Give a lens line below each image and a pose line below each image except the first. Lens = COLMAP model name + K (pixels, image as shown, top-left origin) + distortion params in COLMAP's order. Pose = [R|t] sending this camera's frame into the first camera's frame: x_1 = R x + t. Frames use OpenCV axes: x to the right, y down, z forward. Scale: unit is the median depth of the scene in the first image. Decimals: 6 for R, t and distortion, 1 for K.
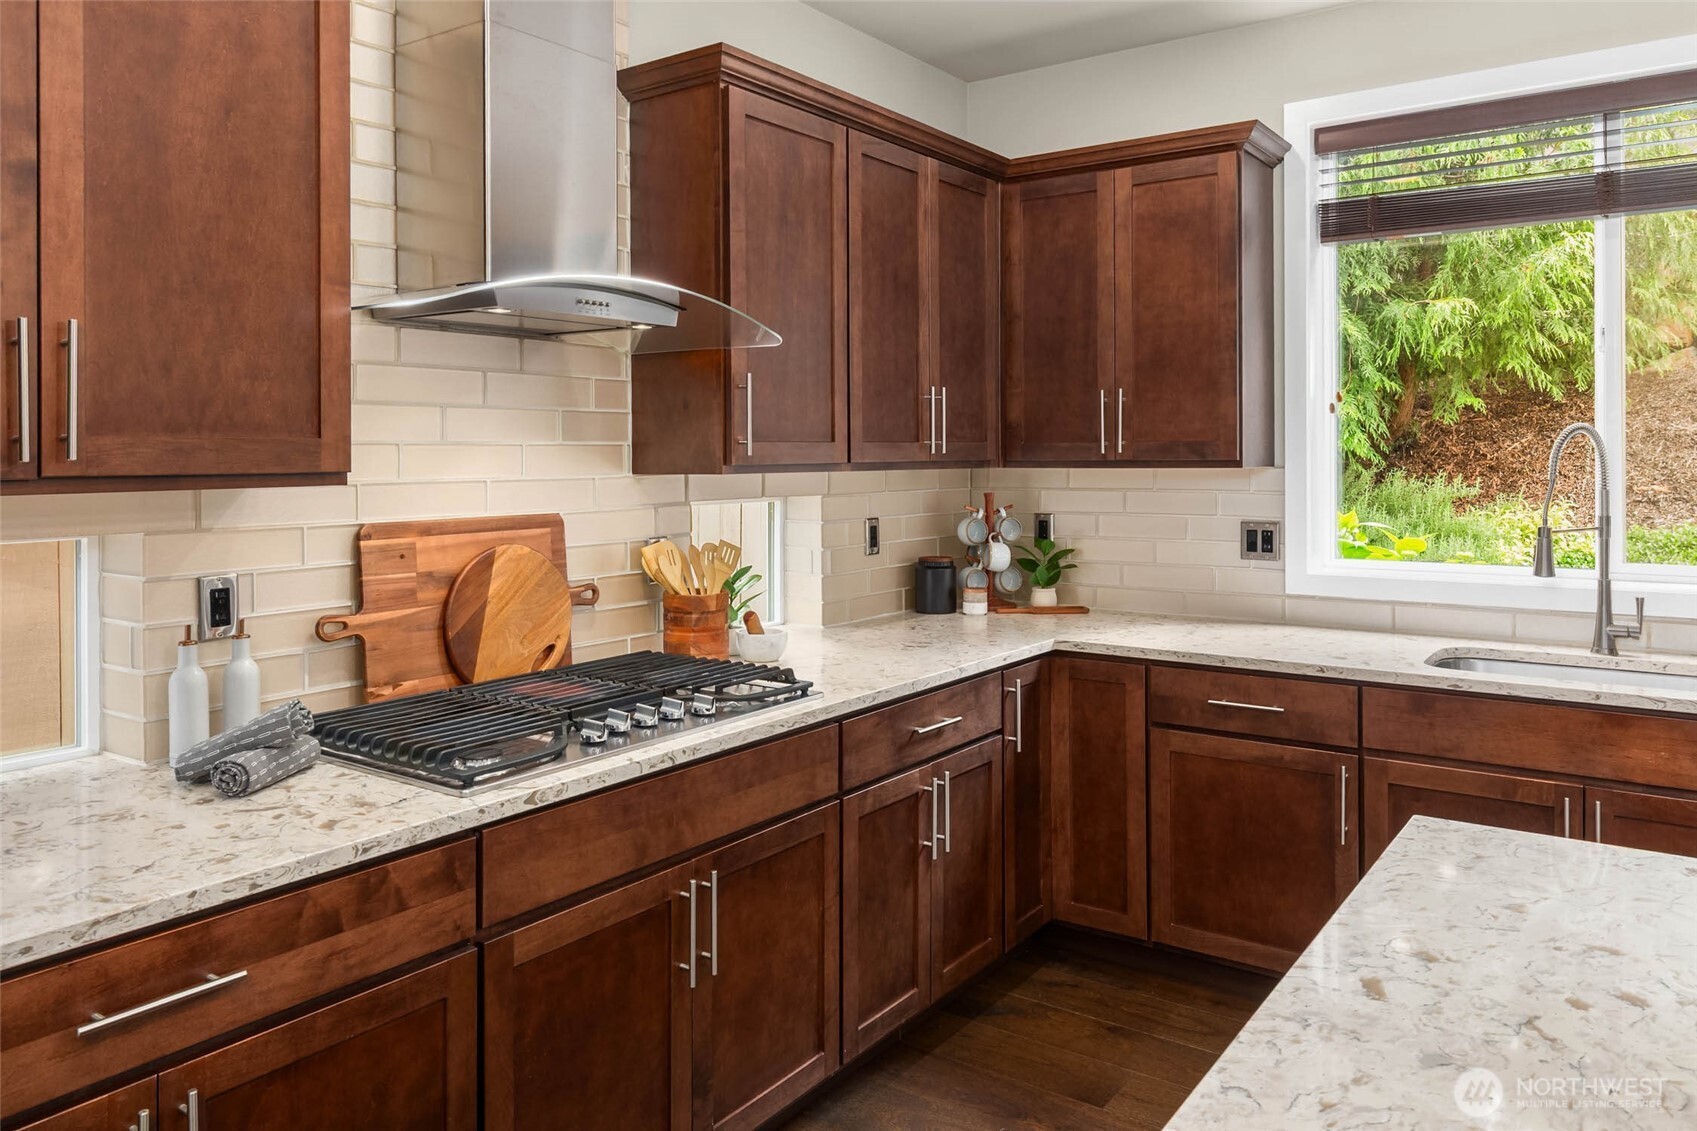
lens RADIAL K [[1220.4, 0, 864.5], [0, 1220.4, 447.4], [0, 0, 1]] dist [0.007326, -0.003284]
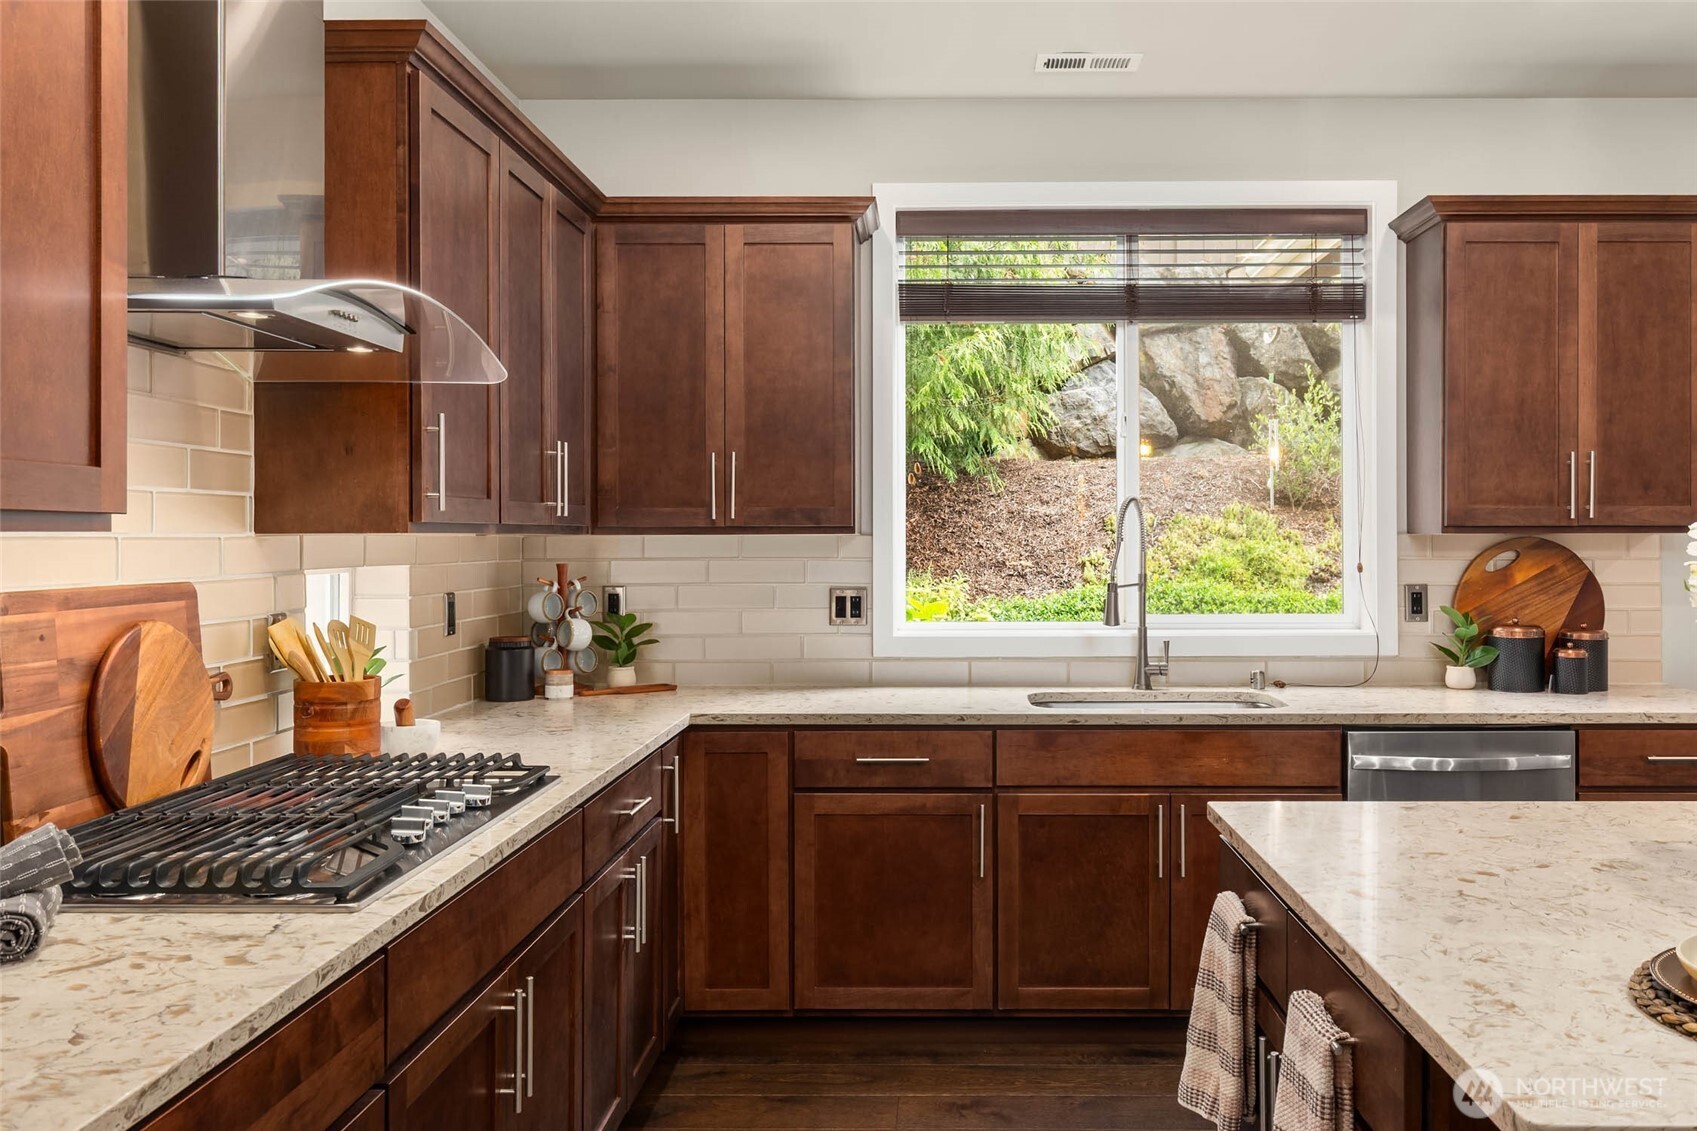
lens RADIAL K [[1380.0, 0, 956.7], [0, 1380.0, 520.1], [0, 0, 1]] dist [0.007220, 0.005381]
pose [[0.815530, 0.010680, 0.578616, -0.339944], [-0.004956, 0.999922, -0.011472, 0.021333], [-0.578693, 0.006488, 0.815519, 0.008751]]
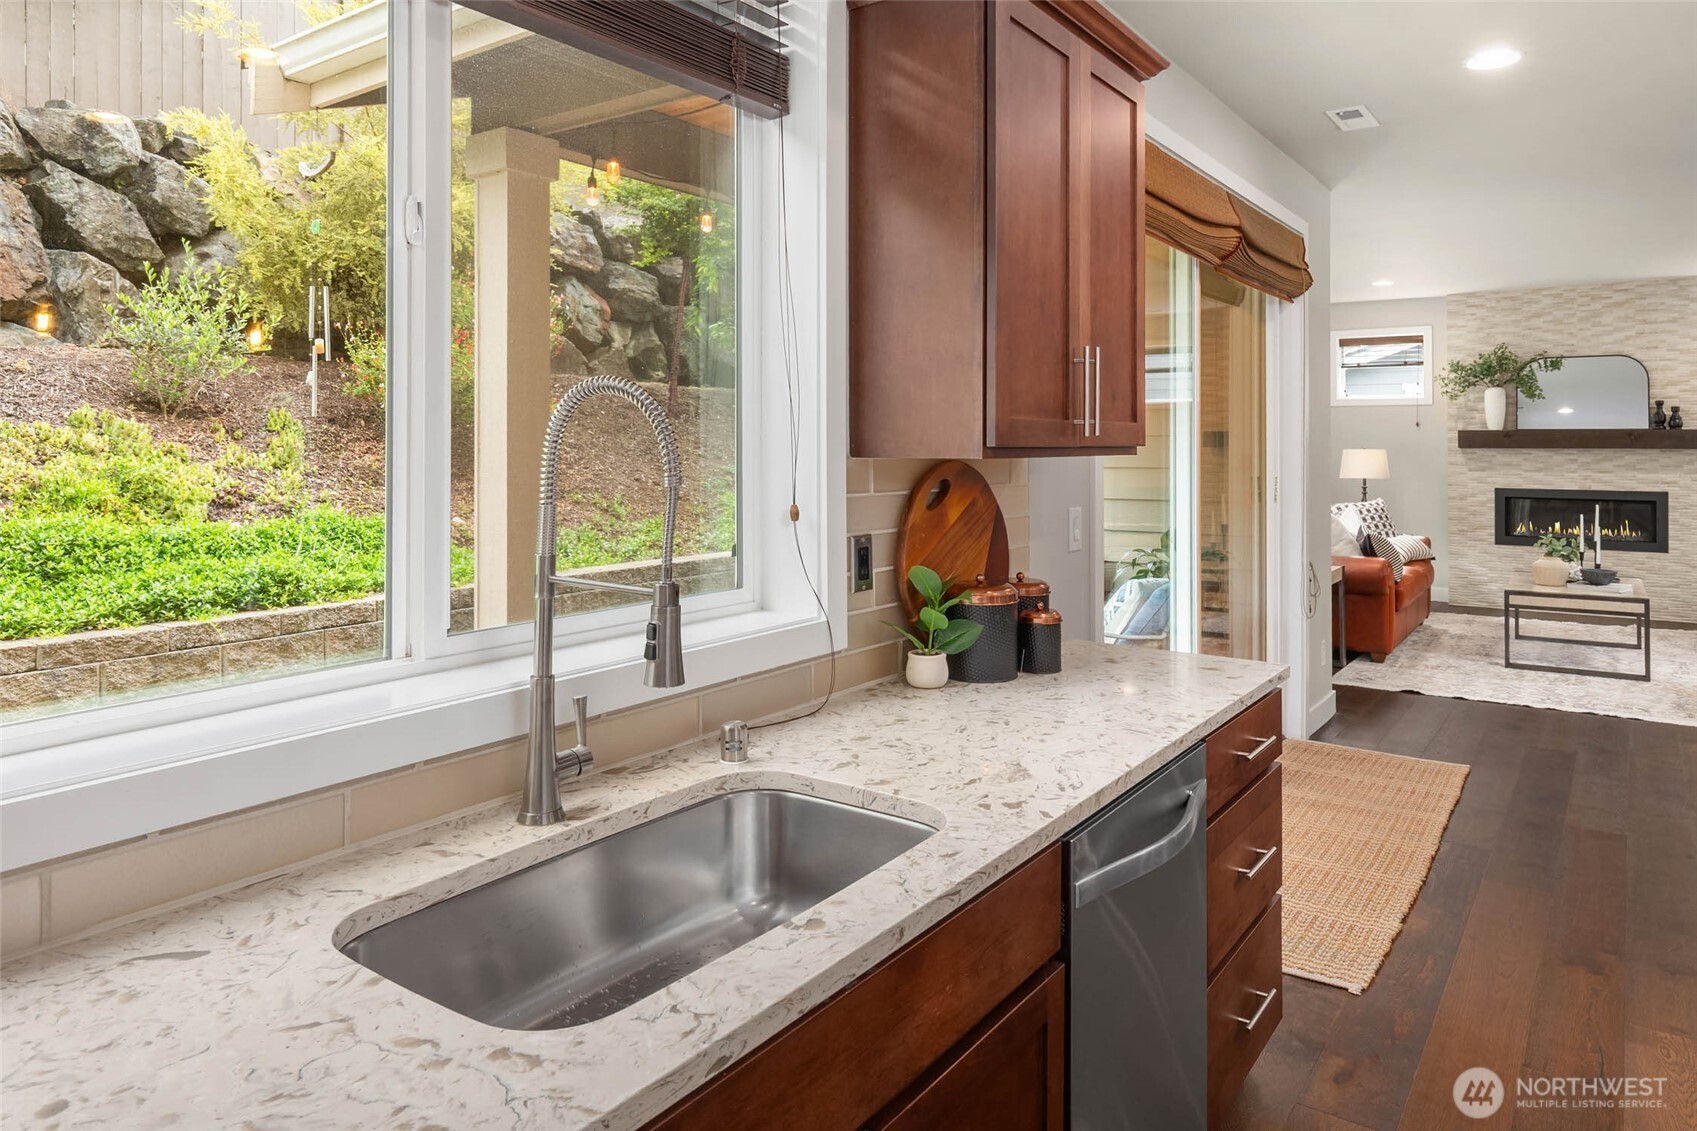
lens RADIAL K [[1095.9, 0, 864.6], [0, 1095.9, 427.8], [0, 0, 1]] dist [0.008028, 0.005781]
pose [[0.008075, 0.019944, 0.999768, 0.145738], [-0.003507, 0.999796, -0.019916, 0.011217], [-0.999961, -0.003345, 0.008143, 0.915201]]
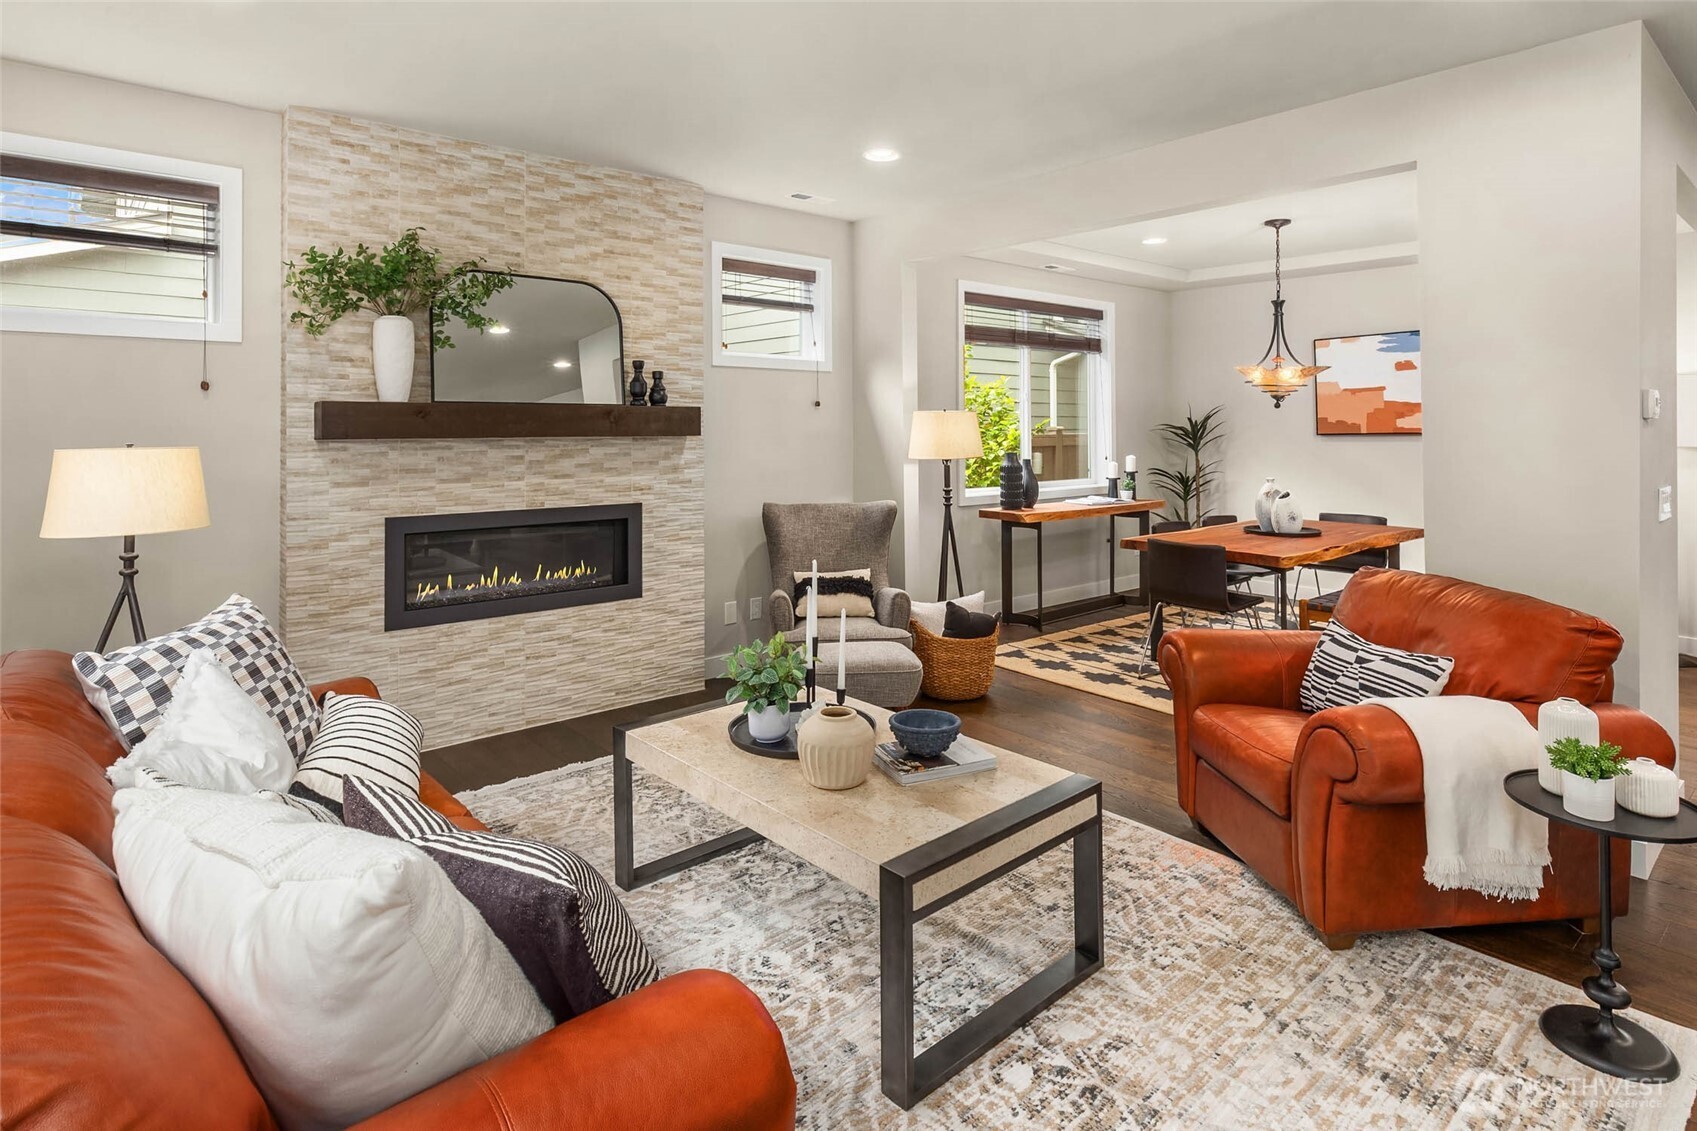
lens RADIAL K [[899.4, 0, 889.9], [0, 899.4, 416.2], [0, 0, 1]] dist [-0.007230, 0.002264]
pose [[-0.969324, 0.006476, 0.245702, 2.424847], [0.003692, 0.999924, -0.011789, -0.014489], [-0.245760, -0.010520, -0.969274, 0.158751]]
